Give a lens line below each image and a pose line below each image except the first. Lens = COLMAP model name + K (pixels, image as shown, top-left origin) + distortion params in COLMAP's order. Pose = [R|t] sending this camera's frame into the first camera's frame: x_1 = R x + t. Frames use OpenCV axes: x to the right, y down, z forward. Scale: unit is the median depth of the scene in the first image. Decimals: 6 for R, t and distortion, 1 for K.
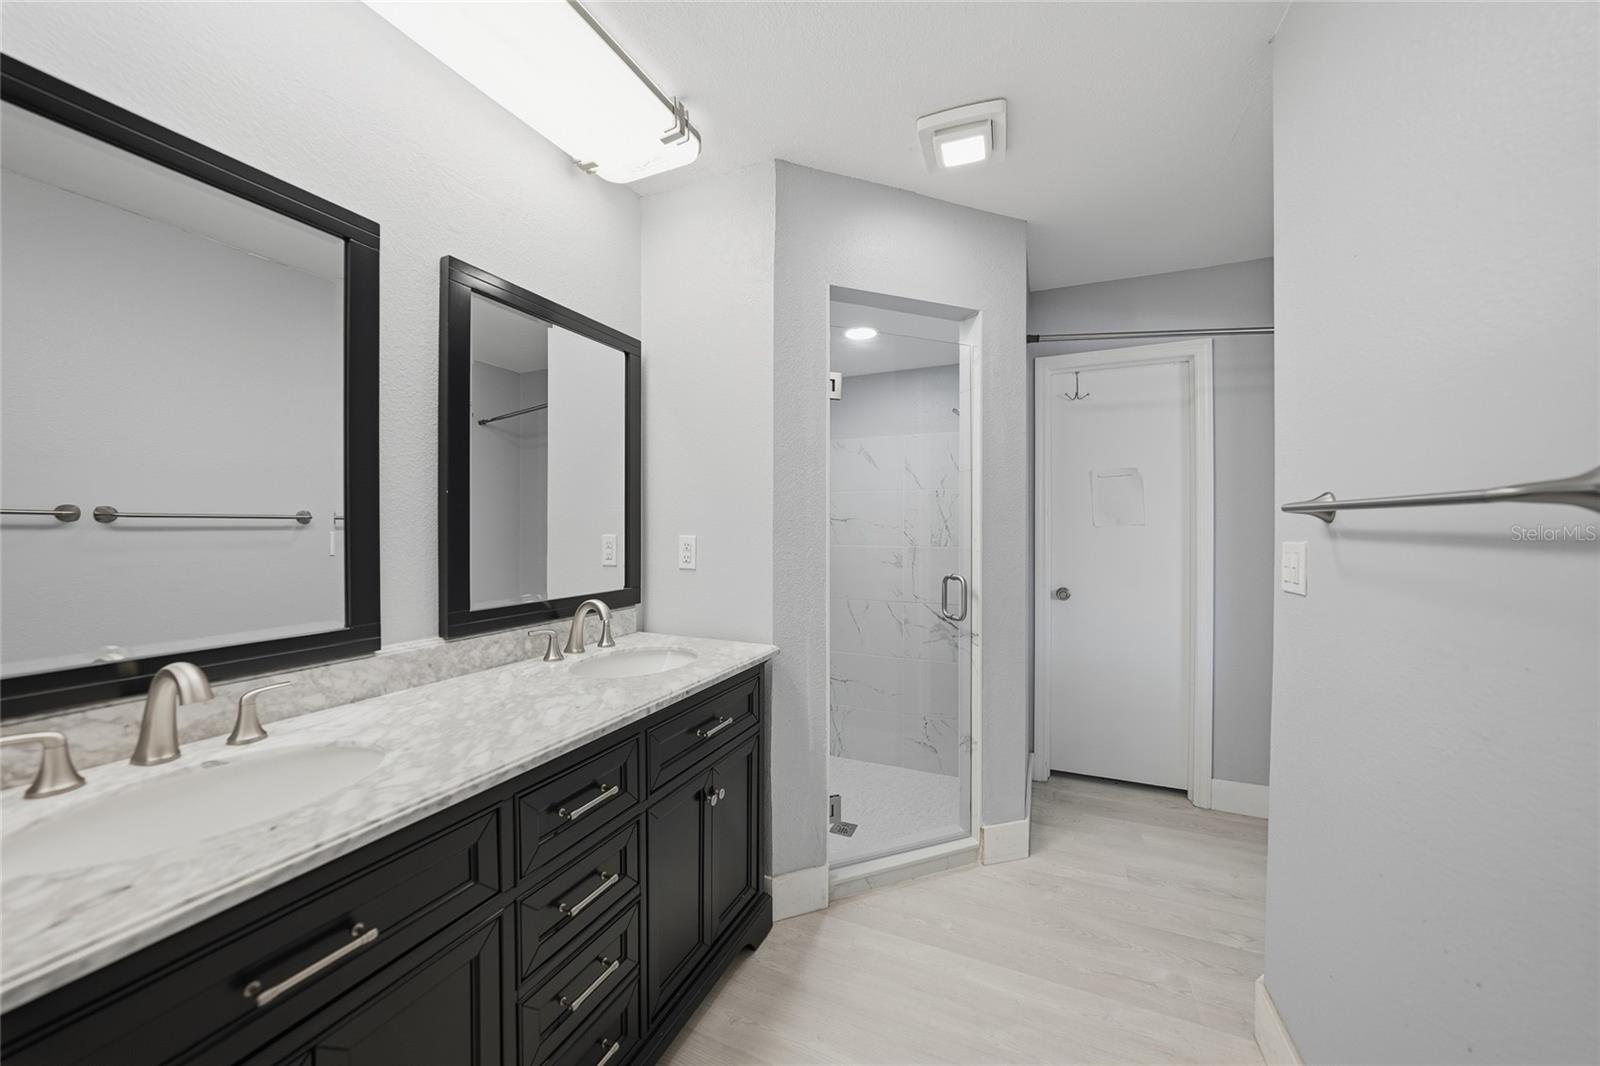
lens RADIAL K [[567.2, 0, 799.2], [0, 567.2, 528.6], [0, 0, 1]] dist [-0.026714, 0.007102]
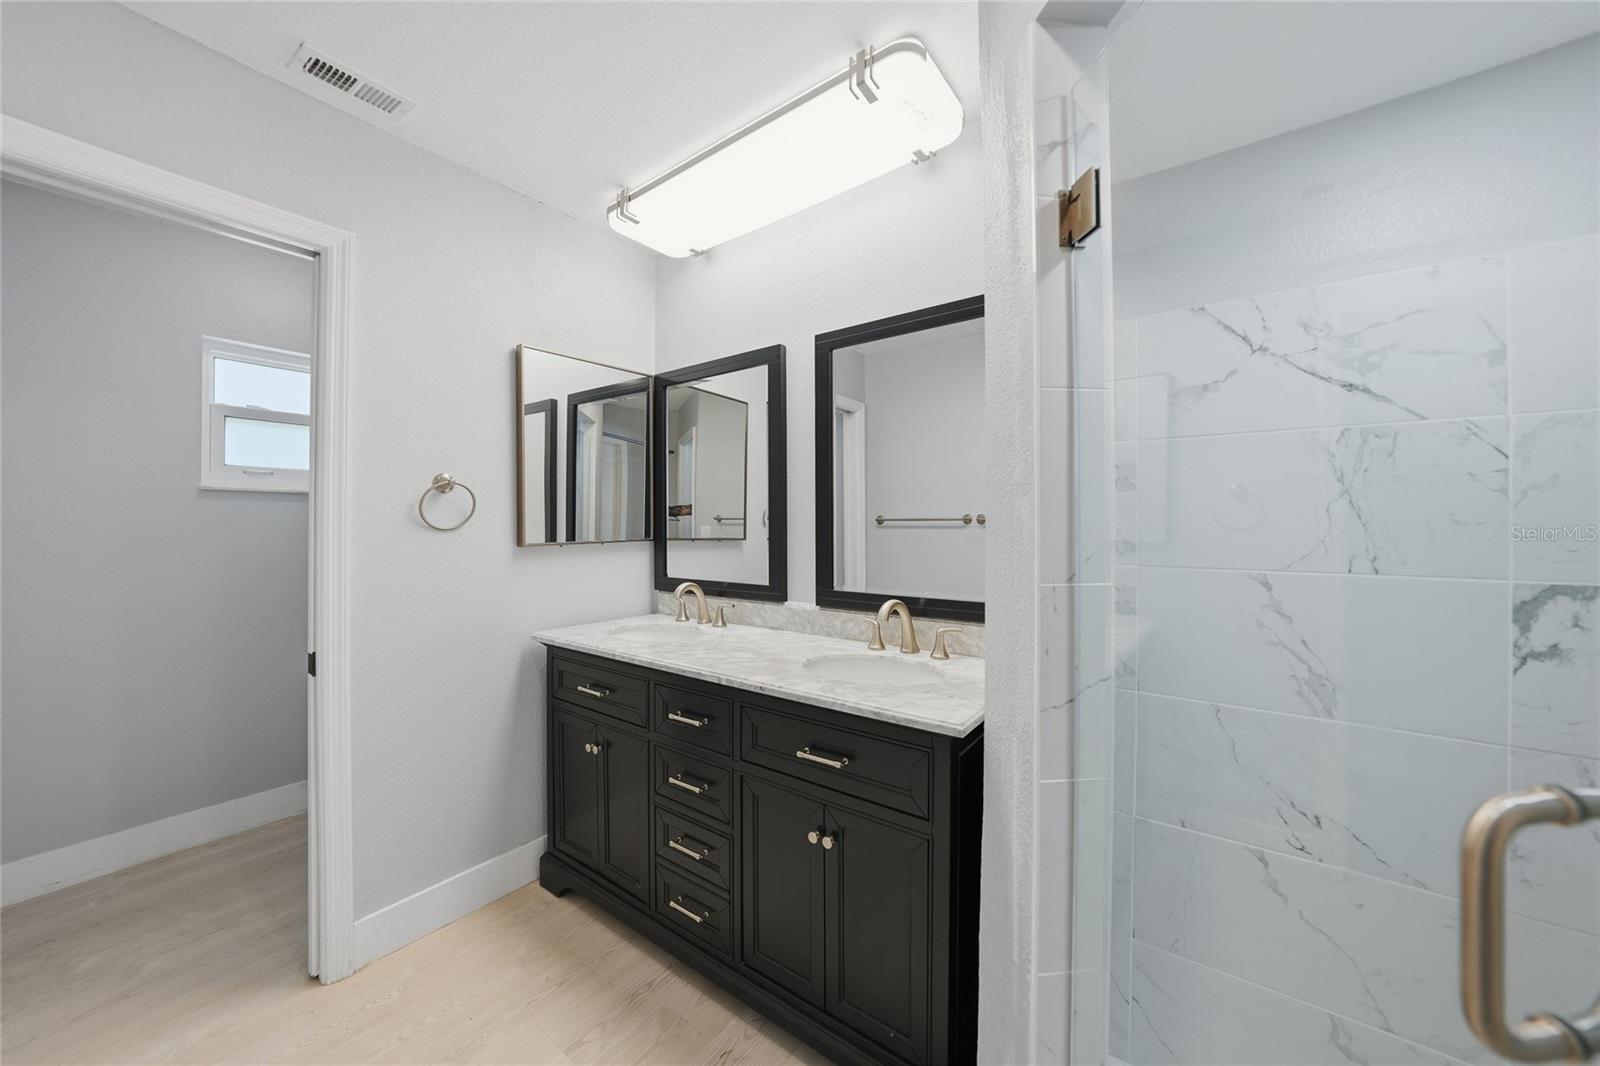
lens RADIAL K [[567.2, 0, 799.2], [0, 567.2, 528.6], [0, 0, 1]] dist [-0.026714, 0.007102]
pose [[-0.230388, -0.000385, -0.973099, 0.833929], [0.002144, 0.999997, -0.000903, 0.003707], [0.973097, -0.002294, -0.230386, 1.406470]]
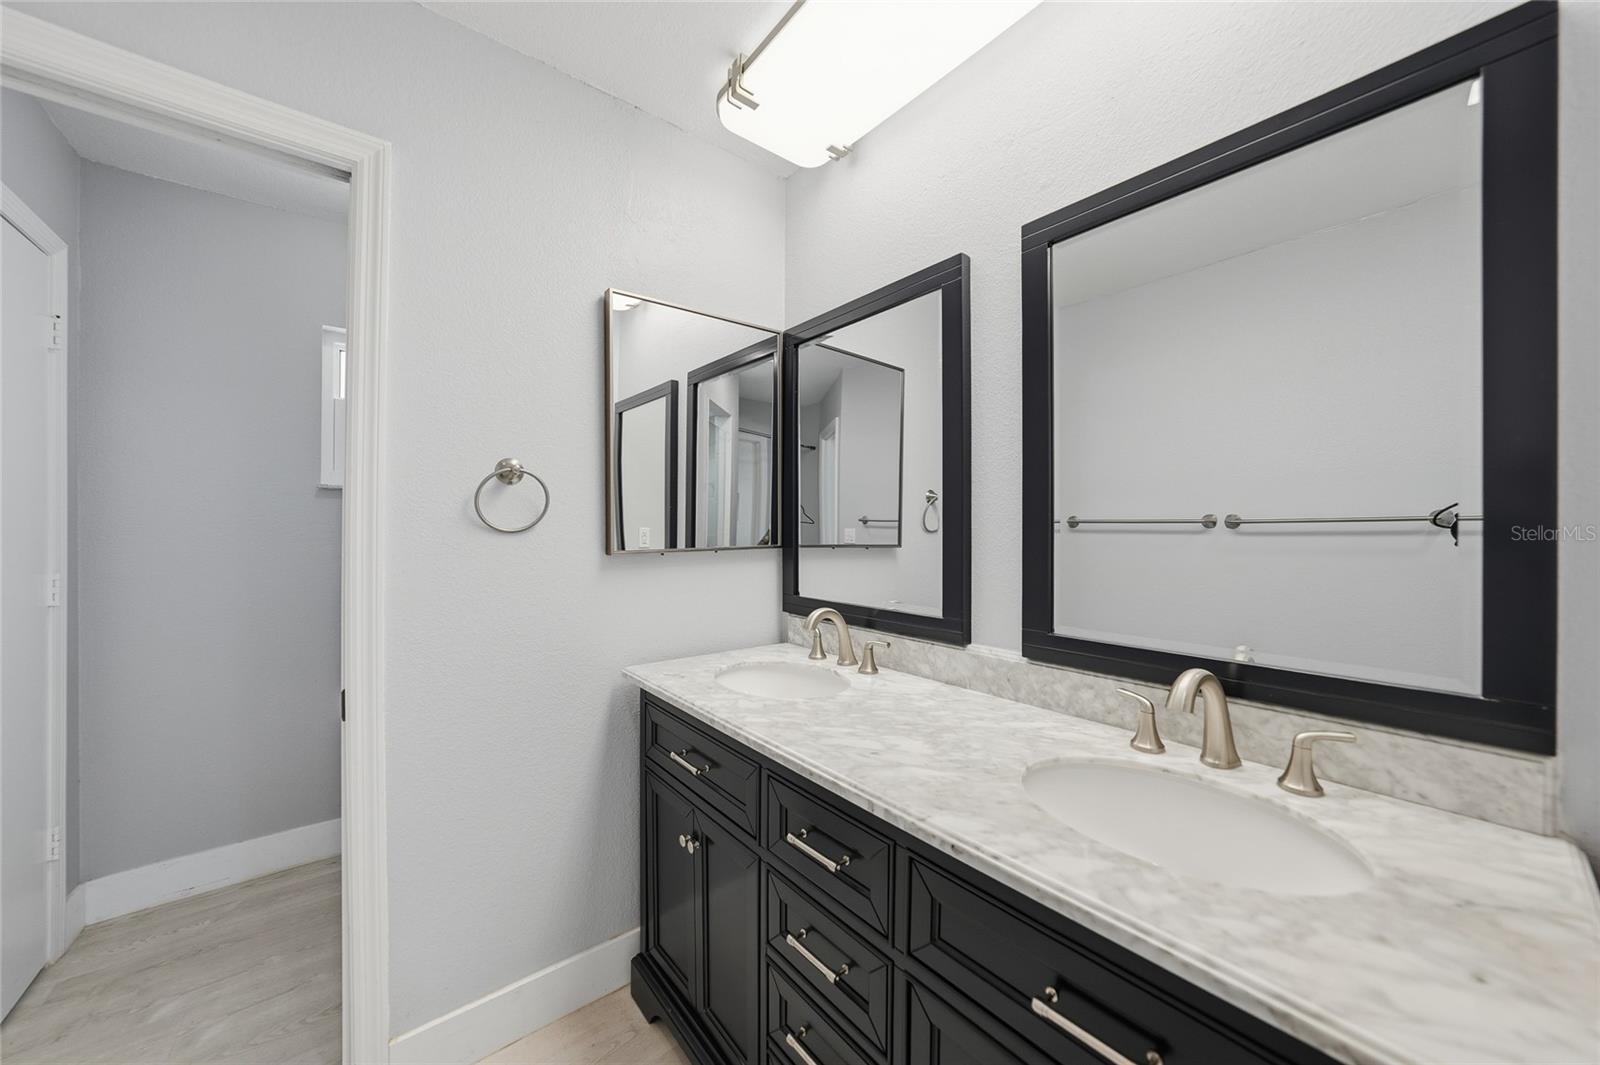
lens RADIAL K [[567.2, 0, 799.2], [0, 567.2, 528.1], [0, 0, 1]] dist [-0.026714, 0.007102]
pose [[-0.466186, -0.007930, -0.884651, 0.352653], [-0.003489, 0.999969, -0.007126, 0.000850], [0.884680, -0.000235, -0.466199, 1.206437]]
